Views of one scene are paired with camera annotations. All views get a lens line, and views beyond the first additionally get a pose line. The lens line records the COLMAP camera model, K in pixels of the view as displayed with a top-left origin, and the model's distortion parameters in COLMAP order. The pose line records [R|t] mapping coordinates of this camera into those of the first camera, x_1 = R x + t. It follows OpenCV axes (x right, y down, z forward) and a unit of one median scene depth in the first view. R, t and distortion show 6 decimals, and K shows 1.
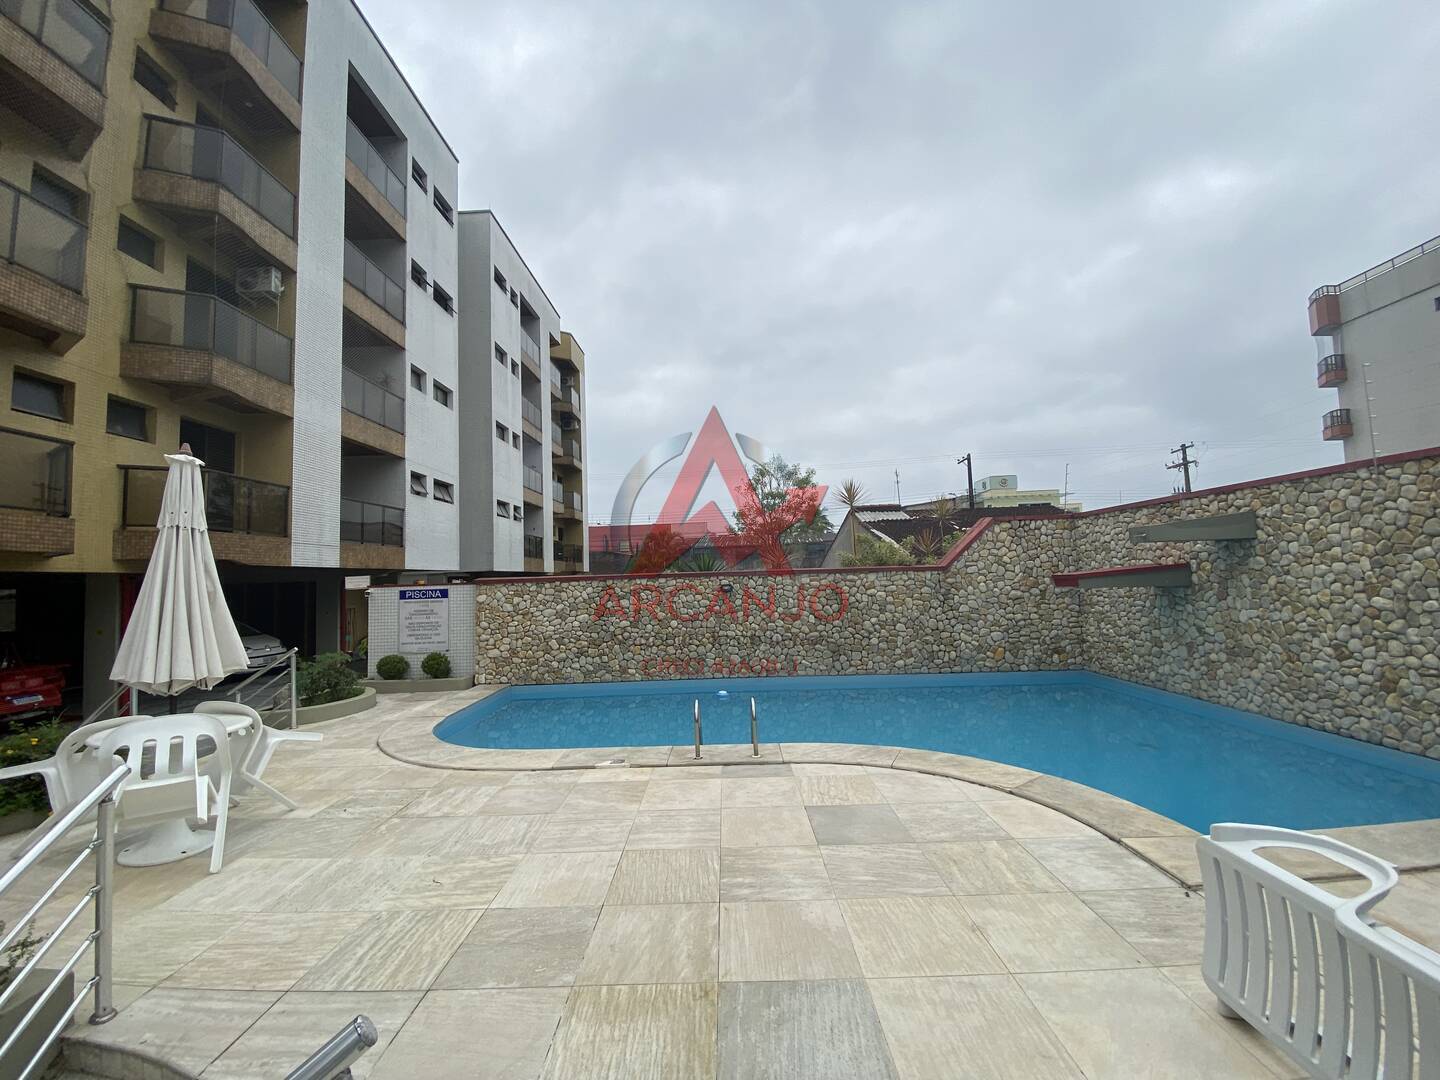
lens RADIAL K [[580.9, 0, 707.4], [0, 580.9, 537.1], [0, 0, 1]] dist [-0.000571, -0.001146]
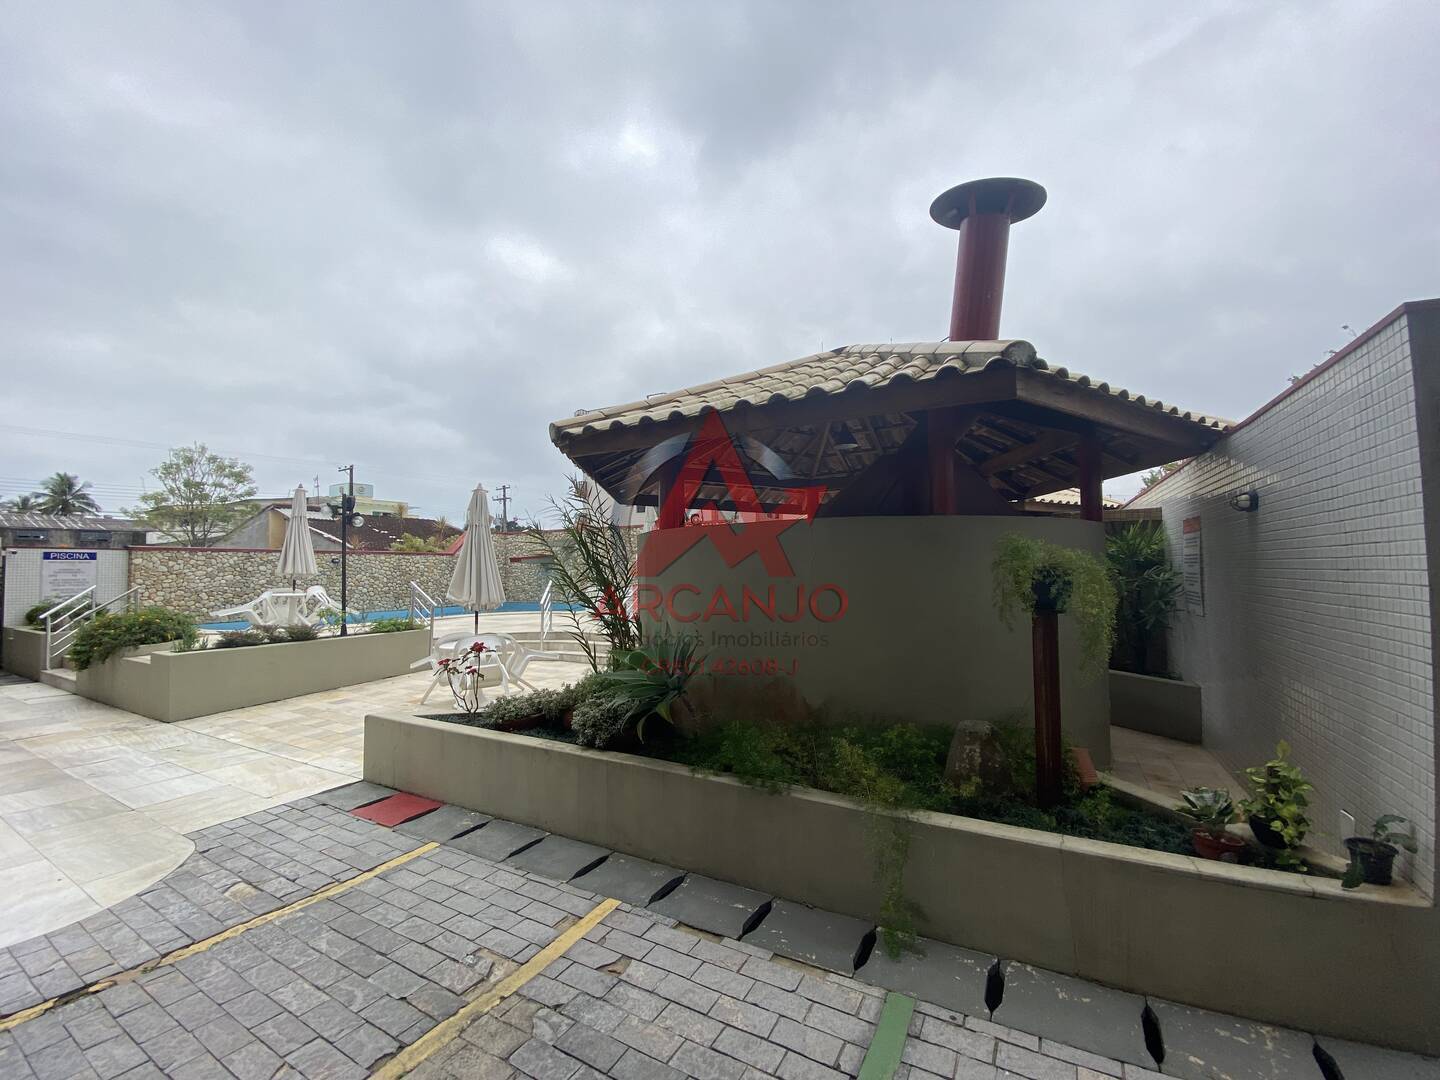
lens RADIAL K [[580.9, 0, 716.1], [0, 580.9, 543.6], [0, 0, 1]] dist [-0.000571, -0.001146]
pose [[0.471164, 0.064286, 0.879700, -0.911328], [-0.064979, 0.997160, -0.038068, 0.031867], [-0.879649, -0.039226, 0.474003, -0.731791]]
